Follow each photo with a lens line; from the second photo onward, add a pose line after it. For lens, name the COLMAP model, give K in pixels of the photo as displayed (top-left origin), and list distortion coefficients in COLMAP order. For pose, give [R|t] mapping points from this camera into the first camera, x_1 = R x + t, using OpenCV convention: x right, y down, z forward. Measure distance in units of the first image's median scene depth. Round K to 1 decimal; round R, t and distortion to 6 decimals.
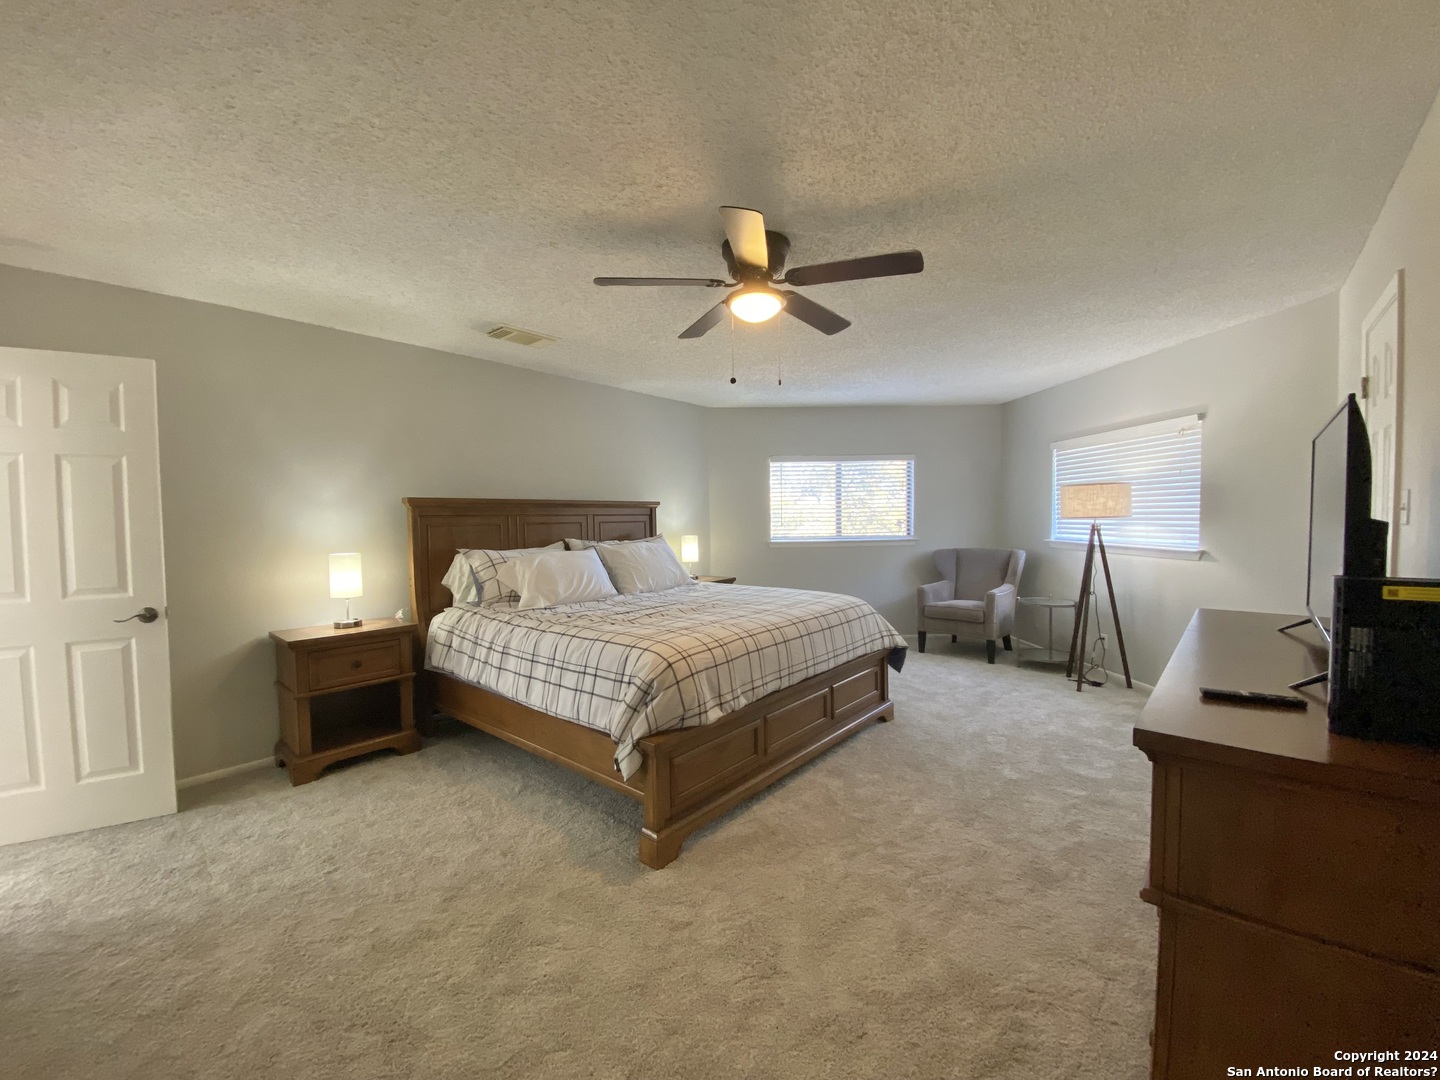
lens RADIAL K [[596.0, 0, 704.6], [0, 596.0, 541.5], [0, 0, 1]] dist [0.000099, -0.002595]
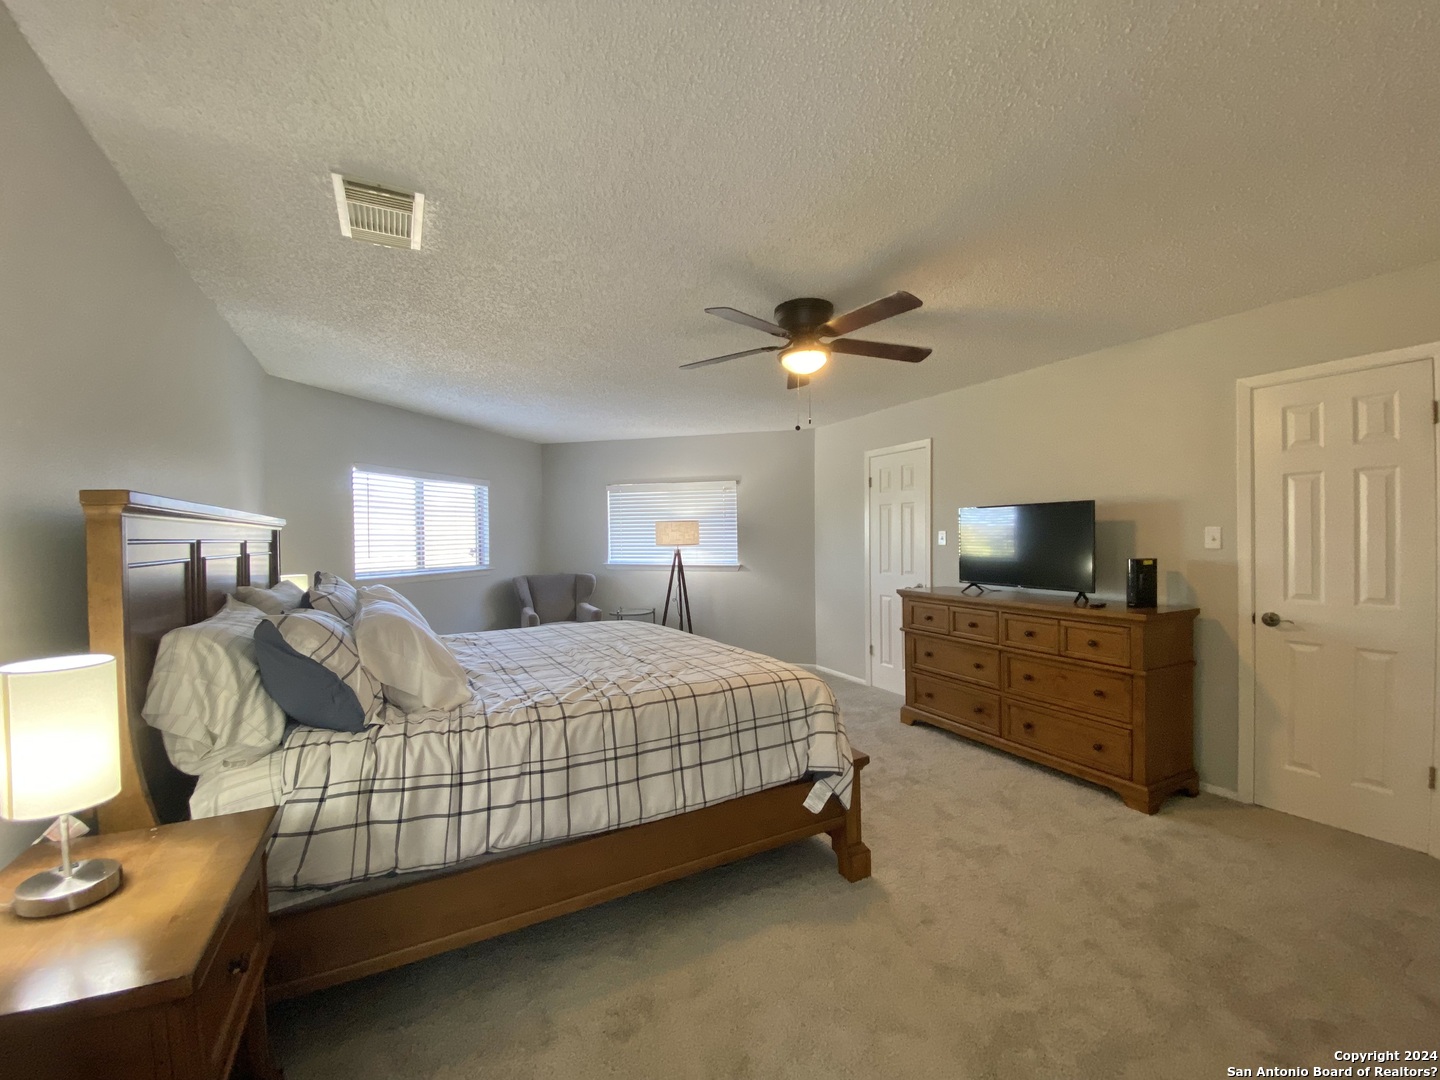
lens RADIAL K [[596.0, 0, 715.4], [0, 596.0, 537.6], [0, 0, 1]] dist [0.000099, -0.002595]
pose [[0.332922, 0.009897, 0.942902, -0.545697], [0.039842, 0.998904, -0.024552, -0.017272], [-0.942112, 0.045741, 0.332163, 0.403902]]
